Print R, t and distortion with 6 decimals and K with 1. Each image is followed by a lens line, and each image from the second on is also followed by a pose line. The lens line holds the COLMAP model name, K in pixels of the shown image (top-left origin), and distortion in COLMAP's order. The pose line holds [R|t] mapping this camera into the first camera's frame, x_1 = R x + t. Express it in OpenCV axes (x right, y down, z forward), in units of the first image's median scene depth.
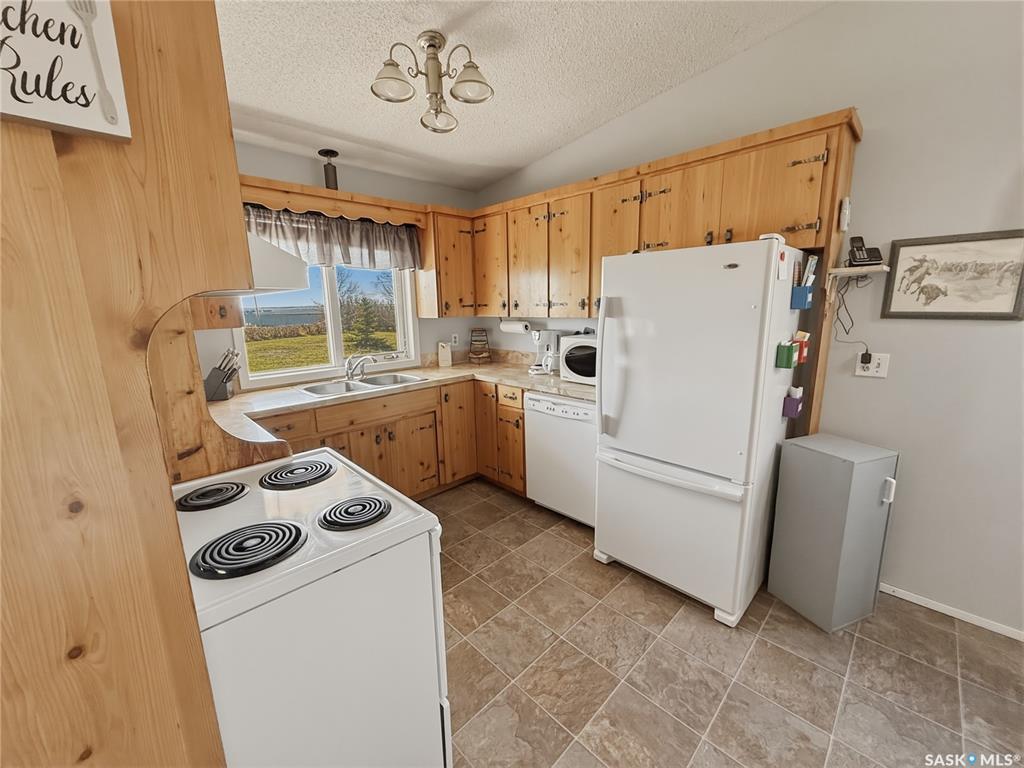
lens RADIAL K [[416.0, 0, 513.4], [0, 416.0, 379.7], [0, 0, 1]] dist [0.000827, 0.000099]
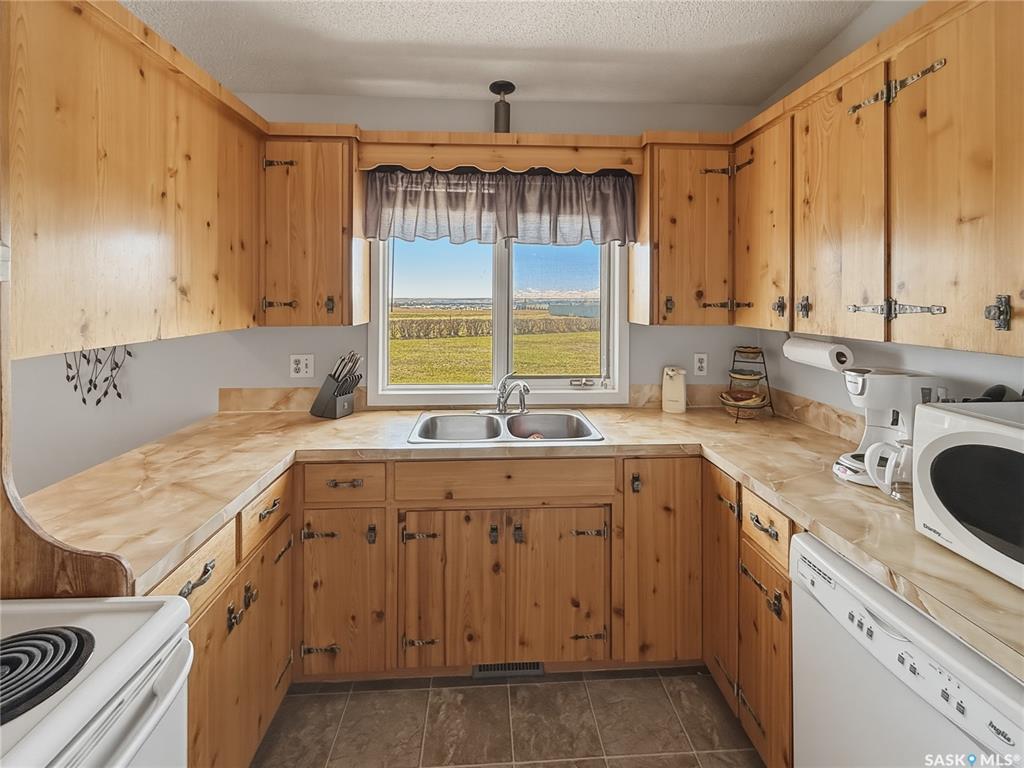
lens RADIAL K [[484.1, 0, 522.5], [0, 484.1, 294.7], [0, 0, 1]] dist [-0.001421, -0.000127]
pose [[0.764150, 0.016479, -0.644828, 0.109558], [-0.133649, 0.982025, -0.133285, -0.084835], [0.631040, 0.188030, 0.752617, 0.428179]]
